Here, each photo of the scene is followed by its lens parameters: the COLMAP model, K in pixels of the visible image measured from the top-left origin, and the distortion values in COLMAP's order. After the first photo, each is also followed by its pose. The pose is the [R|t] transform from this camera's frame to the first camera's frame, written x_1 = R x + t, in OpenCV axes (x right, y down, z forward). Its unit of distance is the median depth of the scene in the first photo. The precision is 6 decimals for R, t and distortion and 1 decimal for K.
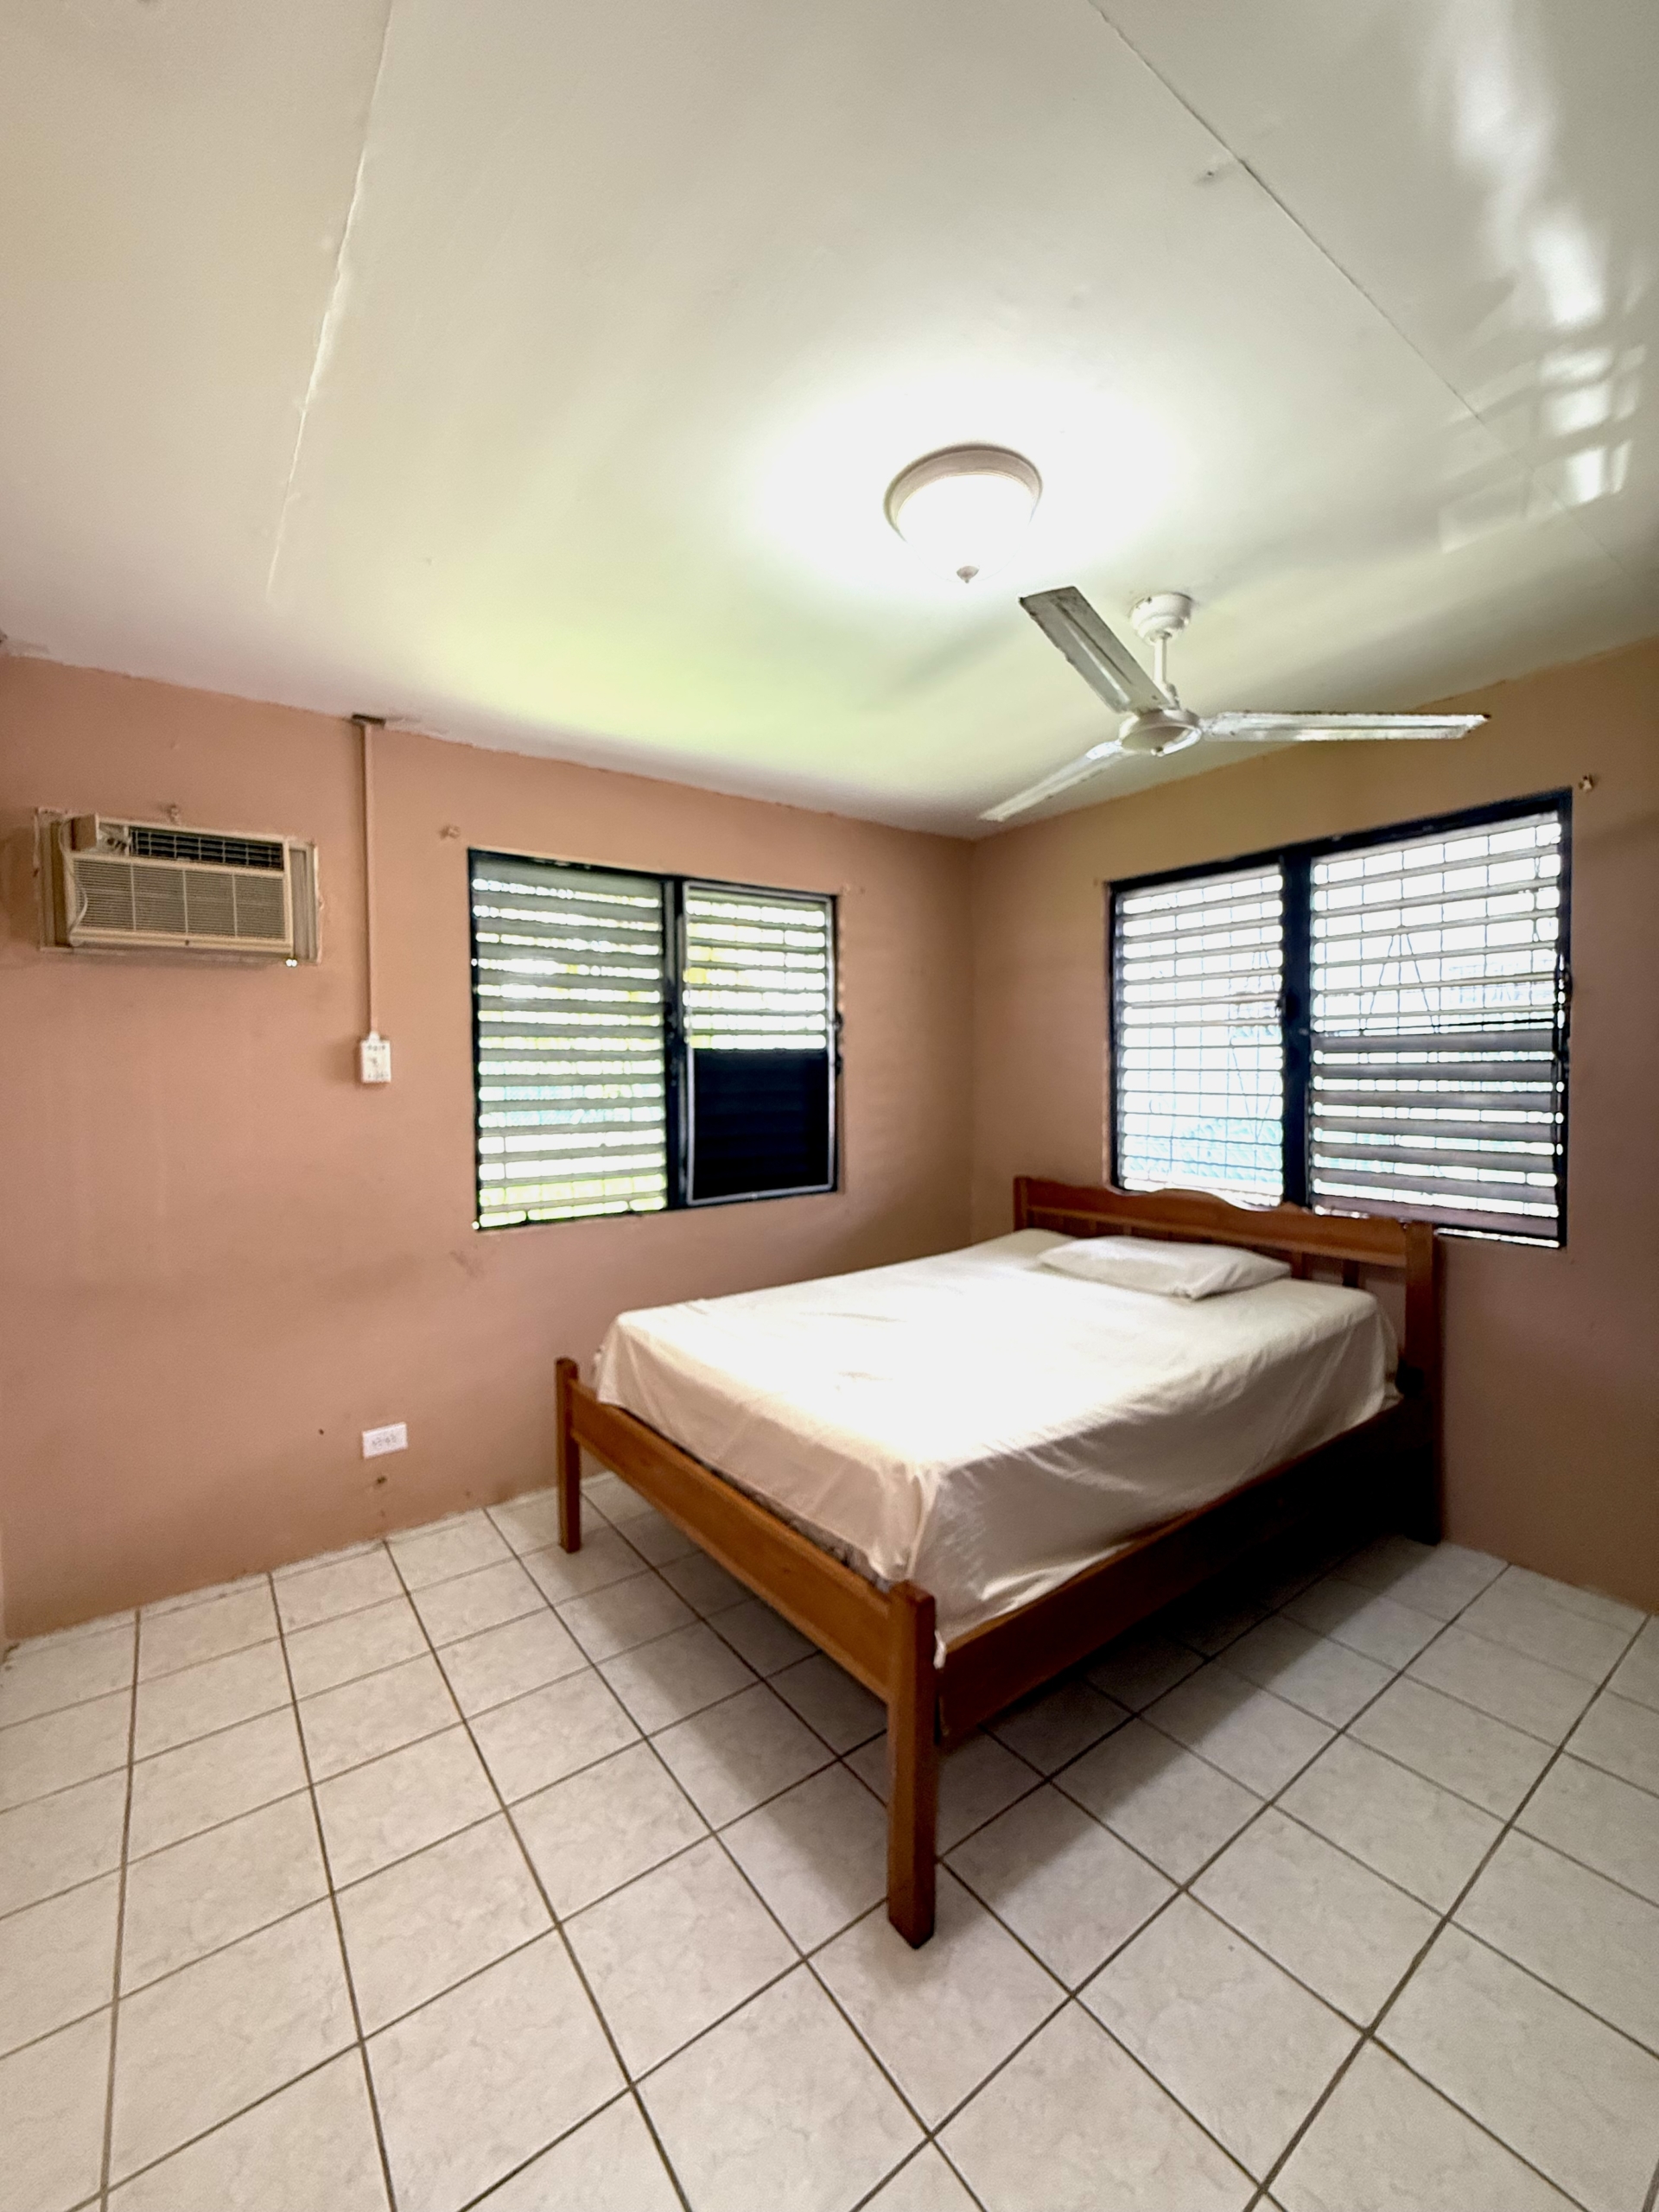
lens RADIAL K [[884.0, 0, 831.5], [0, 884.0, 1094.0], [0, 0, 1]] dist [0.002748, 0.000207]
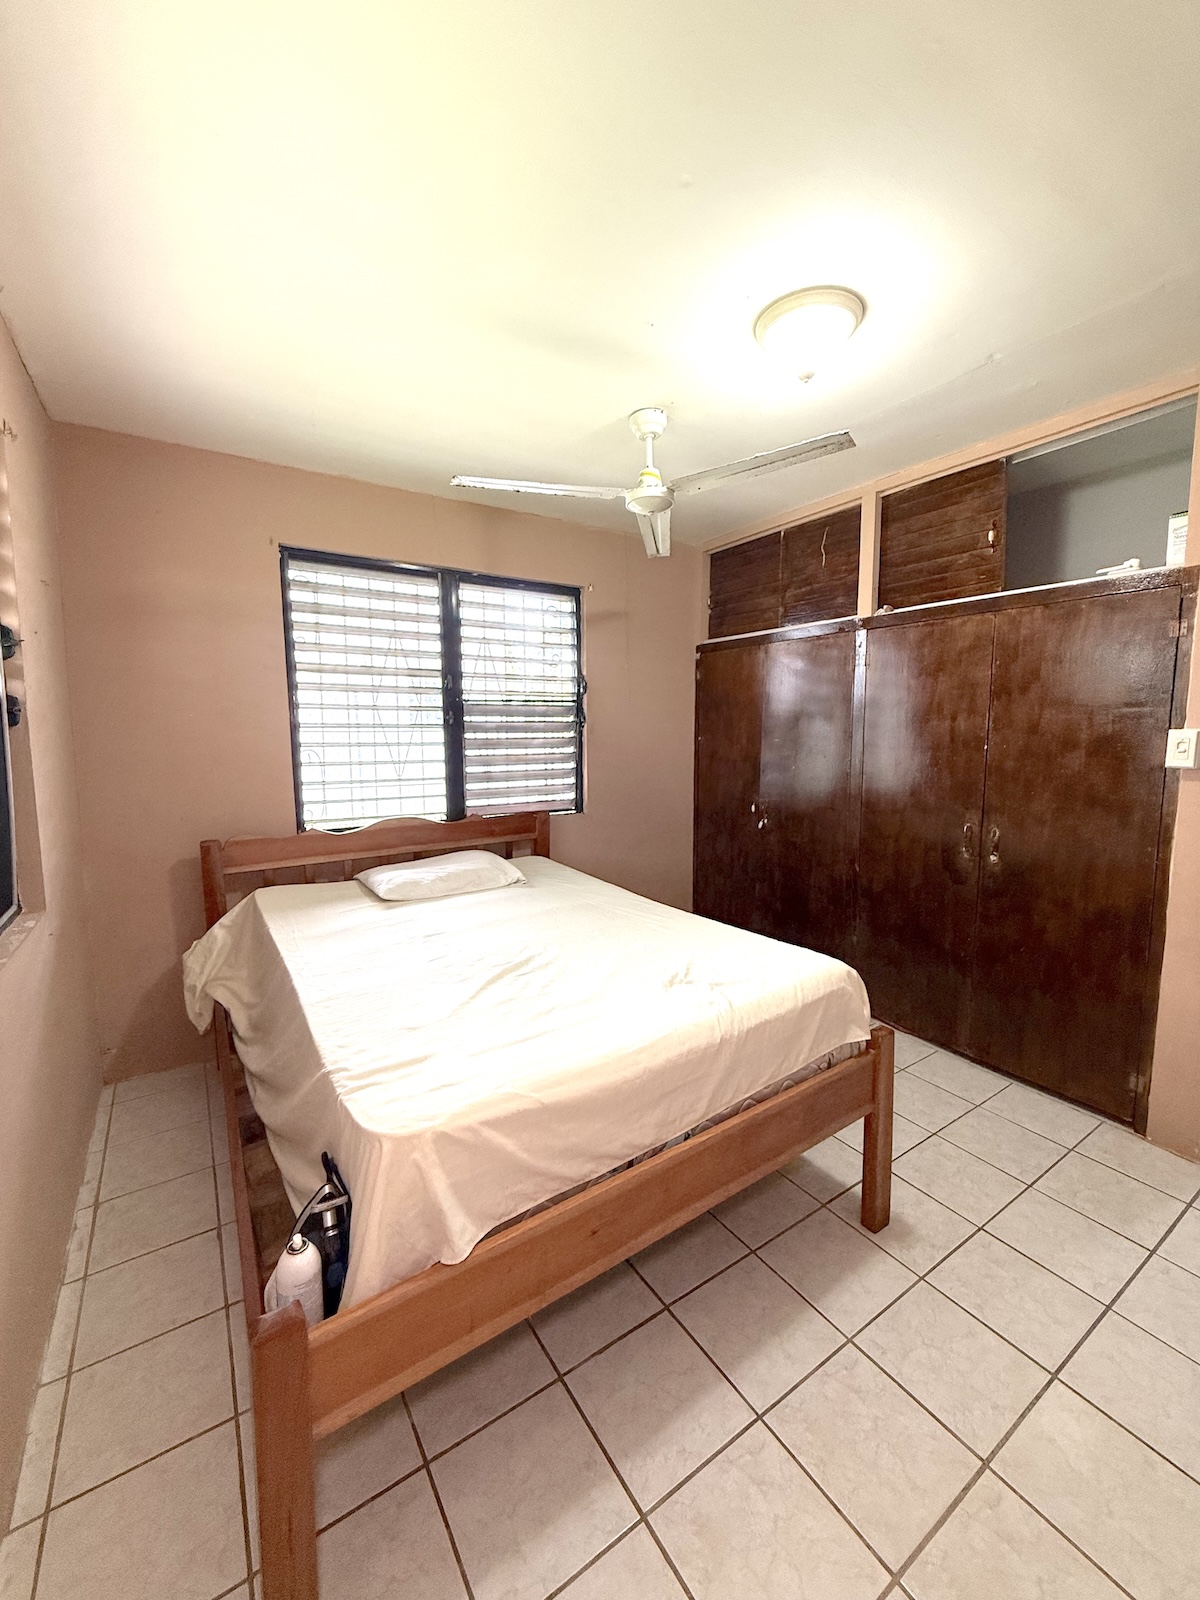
lens RADIAL K [[639.4, 0, 601.5], [0, 639.4, 791.3], [0, 0, 1]] dist [0.002748, 0.000207]
pose [[0.059459, -0.090307, 0.994137, -0.567723], [0.031995, 0.995560, 0.088522, -0.005381], [-0.997718, 0.026544, 0.062085, 0.744149]]
